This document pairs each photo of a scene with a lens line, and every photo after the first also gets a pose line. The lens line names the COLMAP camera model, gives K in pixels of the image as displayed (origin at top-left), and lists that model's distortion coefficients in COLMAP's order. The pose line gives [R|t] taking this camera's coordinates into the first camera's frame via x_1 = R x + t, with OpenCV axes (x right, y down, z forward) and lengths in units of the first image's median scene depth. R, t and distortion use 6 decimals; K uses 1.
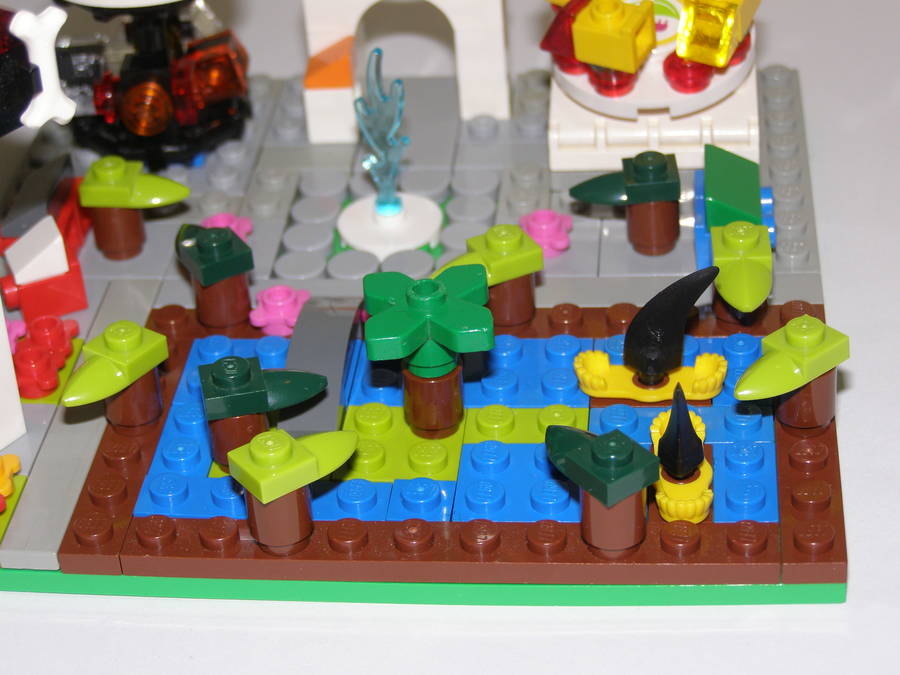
lens RADIAL K [[2011.7, 0, 450.0], [0, 2011.7, 337.5], [0, 0, 1]] dist [-0.152967, -0.136639]
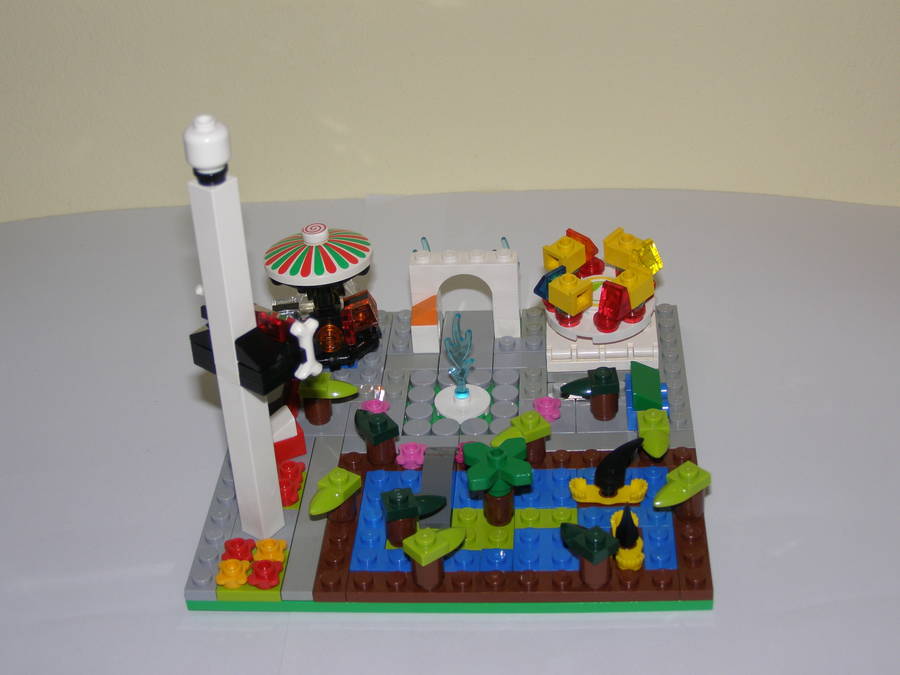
lens RADIAL K [[1437.8, 0, 450.0], [0, 1437.8, 337.5], [0, 0, 1]] dist [-0.021755, -0.006470]
pose [[0.999399, -0.015045, 0.031230, -0.095344], [0.015664, 0.999684, -0.019684, -0.104795], [-0.030924, 0.020161, 0.999318, -0.394576]]
